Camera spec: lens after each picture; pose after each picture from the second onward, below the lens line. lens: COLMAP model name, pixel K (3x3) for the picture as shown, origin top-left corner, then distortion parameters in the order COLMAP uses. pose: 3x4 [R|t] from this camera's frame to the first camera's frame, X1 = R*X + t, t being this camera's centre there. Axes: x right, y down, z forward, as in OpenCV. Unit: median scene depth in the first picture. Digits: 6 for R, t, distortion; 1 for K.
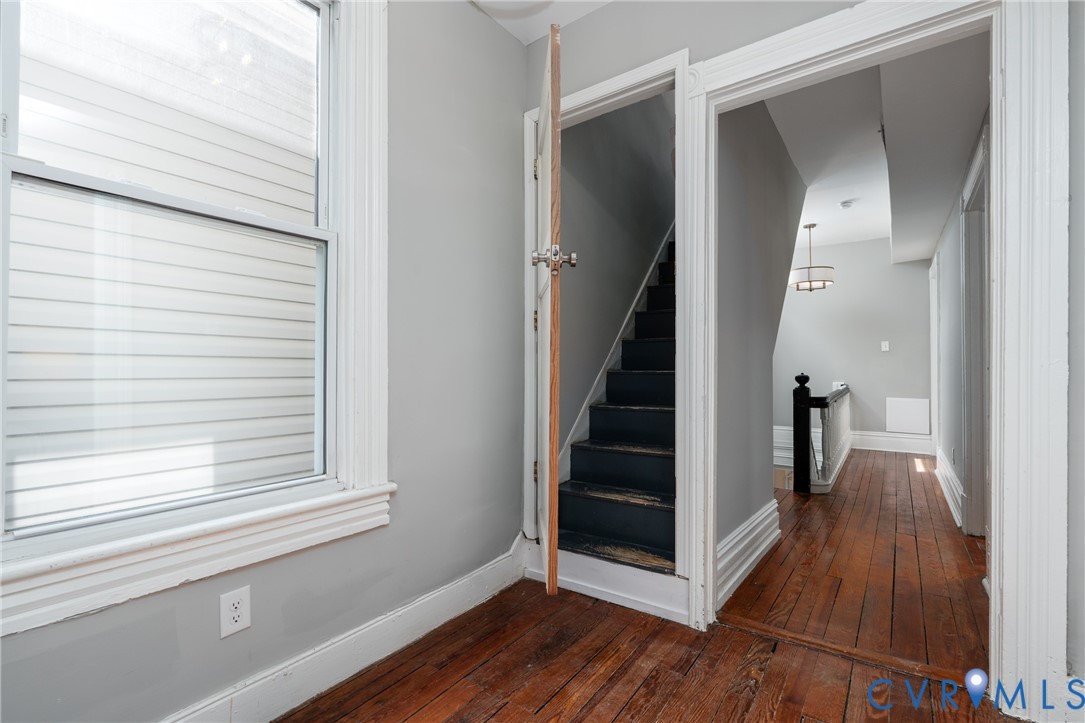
lens RADIAL K [[485.5, 0, 542.5], [0, 485.5, 361.5], [0, 0, 1]] dist [-0.001039, 0.000215]
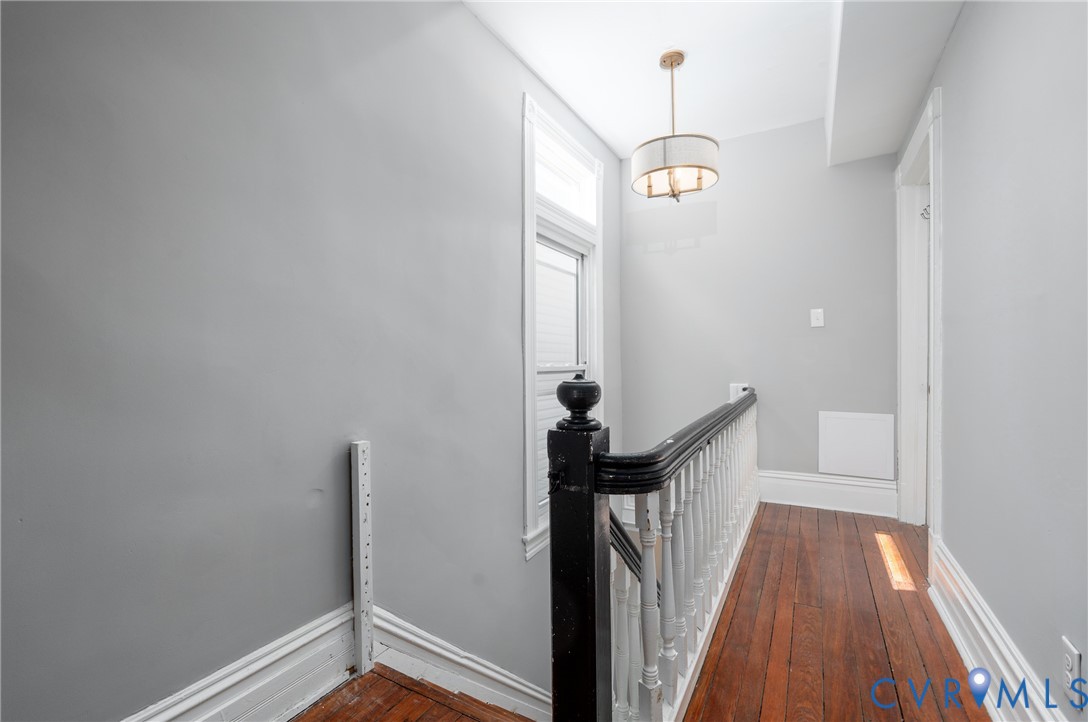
lens RADIAL K [[483.6, 0, 544.0], [0, 483.6, 361.0], [0, 0, 1]] dist [-0.002325, 0.000251]
pose [[0.992600, -0.008256, 0.121150, 0.363183], [0.006596, 0.999879, 0.014097, 0.008515], [-0.121252, -0.013194, 0.992534, 0.539546]]
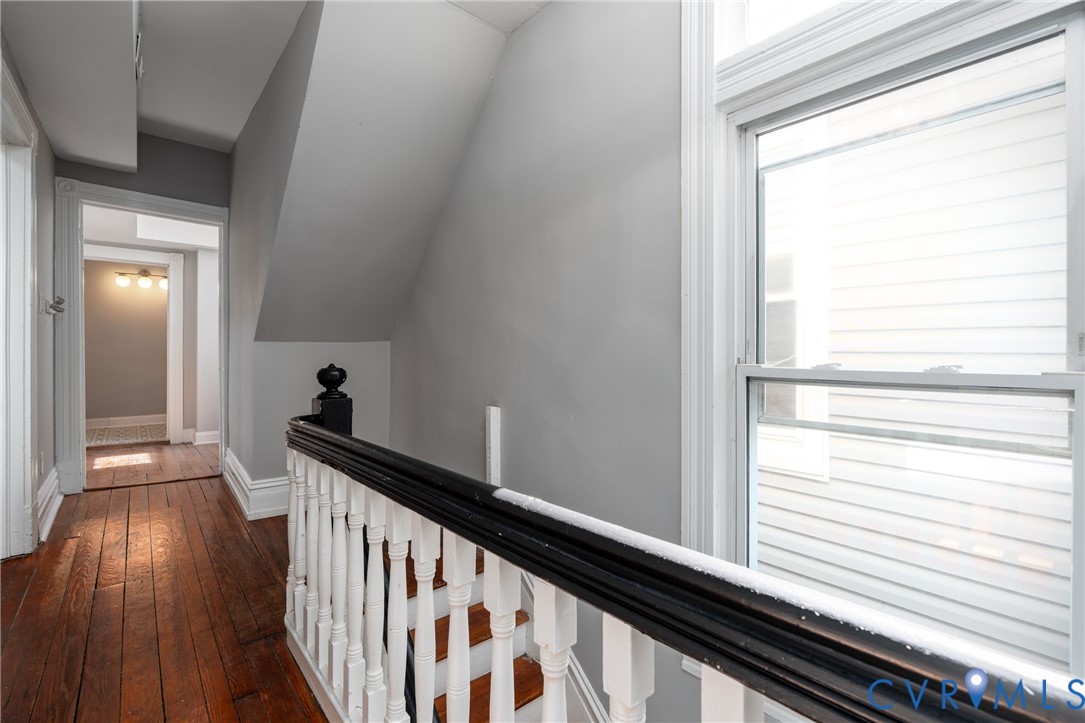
lens RADIAL K [[485.5, 0, 542.5], [0, 485.5, 361.5], [0, 0, 1]] dist [-0.001039, 0.000215]
pose [[-0.231167, -0.001314, -0.972913, 0.580334], [0.013563, 0.999898, -0.004573, 0.014180], [0.972820, -0.014253, -0.231125, 0.818122]]
